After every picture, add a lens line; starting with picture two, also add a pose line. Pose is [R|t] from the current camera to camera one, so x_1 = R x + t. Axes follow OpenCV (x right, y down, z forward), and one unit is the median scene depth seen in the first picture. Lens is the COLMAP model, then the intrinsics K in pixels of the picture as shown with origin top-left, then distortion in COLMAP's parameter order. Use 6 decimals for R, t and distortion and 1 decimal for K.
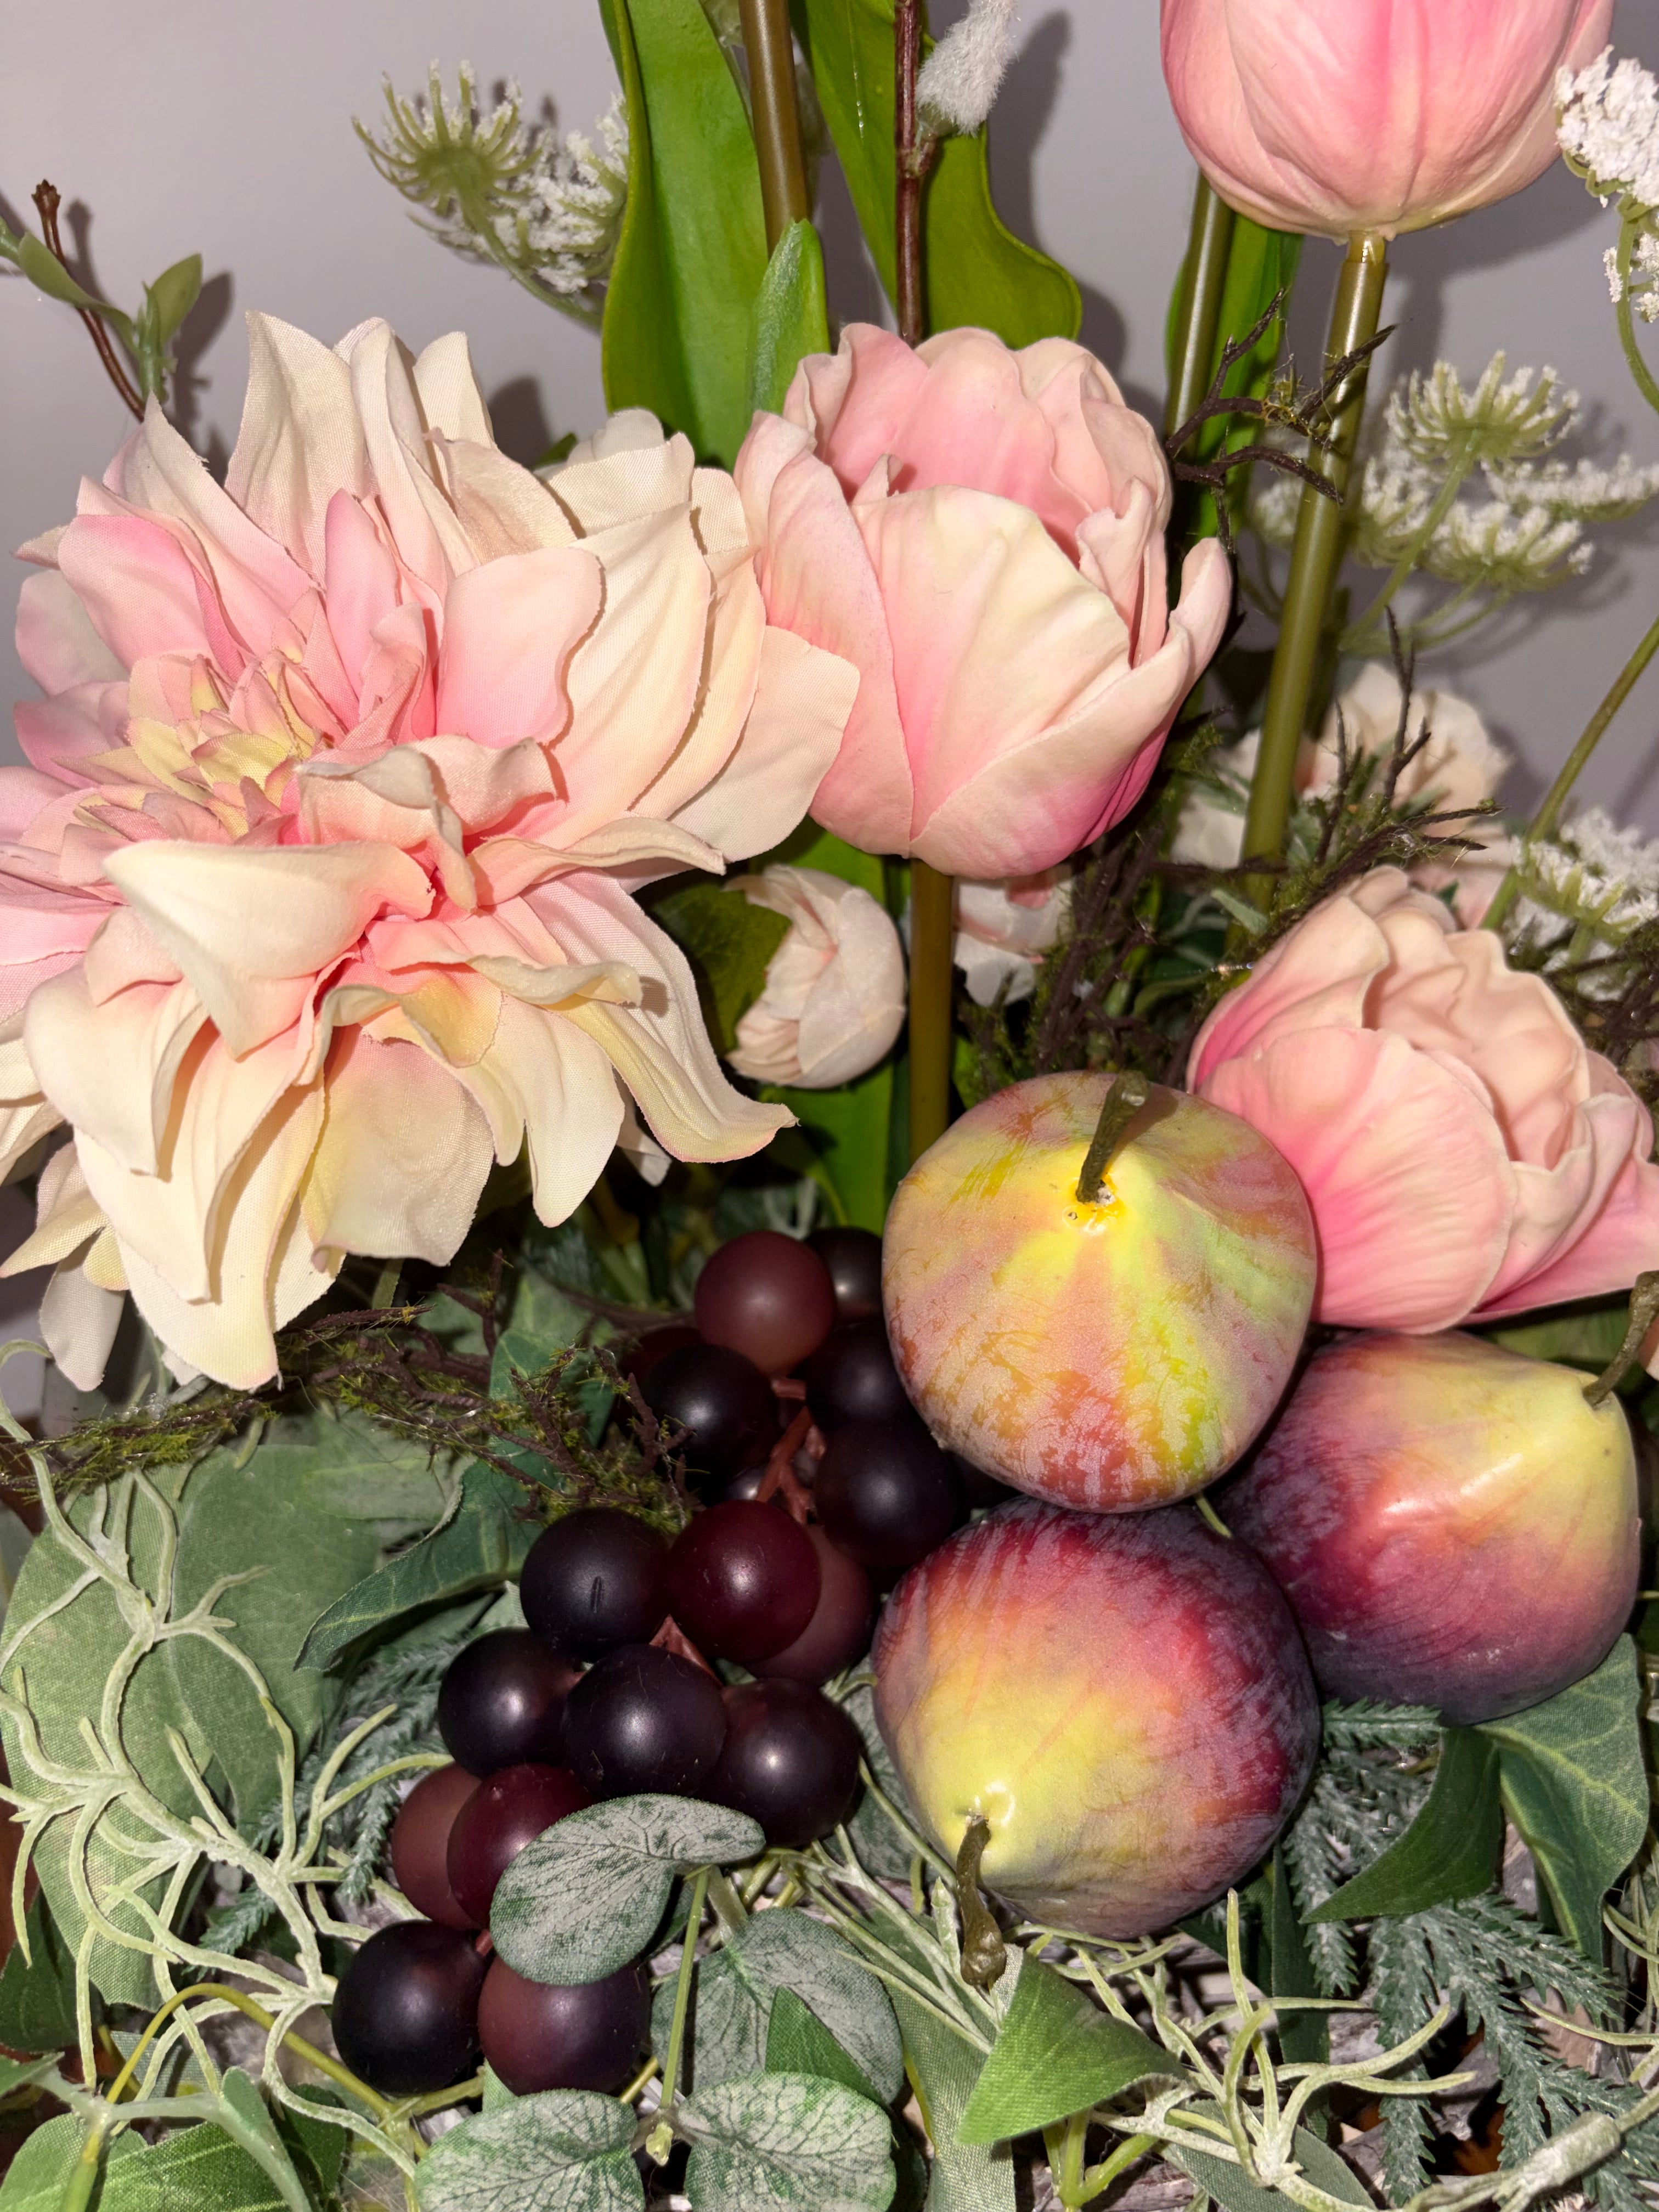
lens RADIAL K [[1776.4, 0, 829.5], [0, 1776.4, 1106.0], [0, 0, 1]] dist [0.030606, -0.091175]
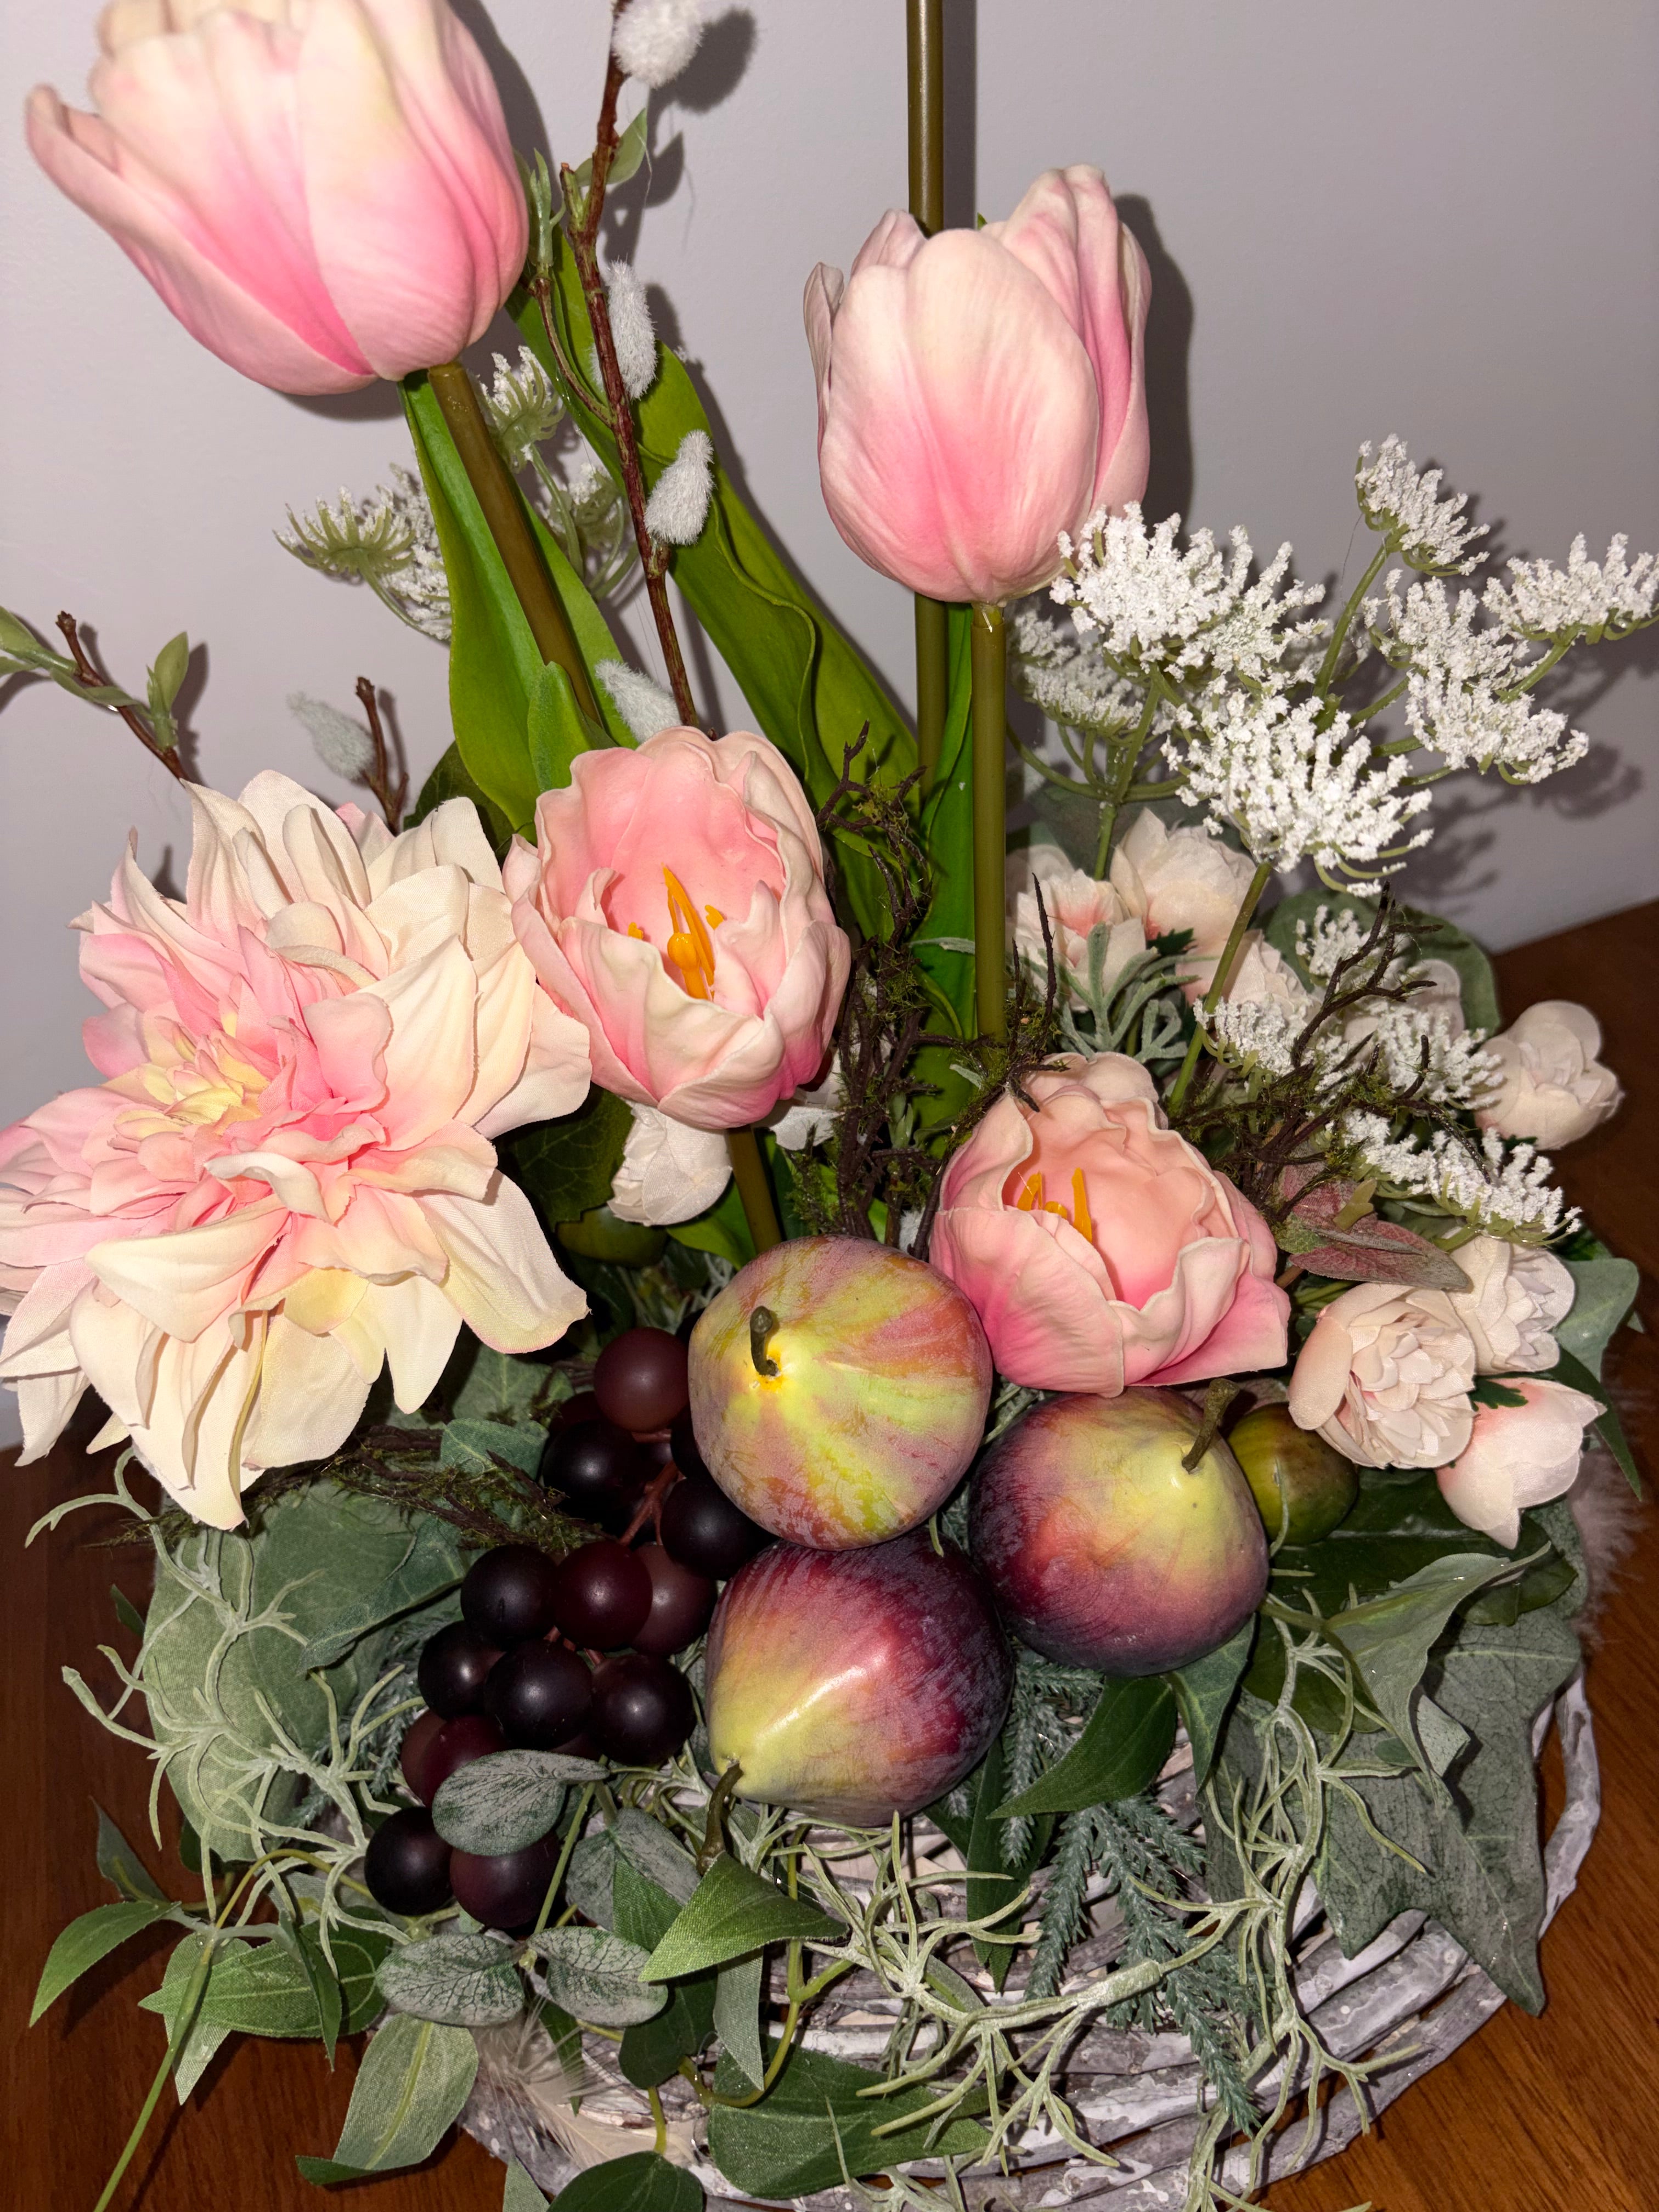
lens RADIAL K [[1776.4, 0, 829.5], [0, 1776.4, 1106.0], [0, 0, 1]] dist [0.030606, -0.091175]
pose [[0.985436, -0.050408, -0.162404, 0.410138], [0.072247, 0.988678, 0.131512, -0.326999], [0.153936, -0.141330, 0.977921, -0.375380]]
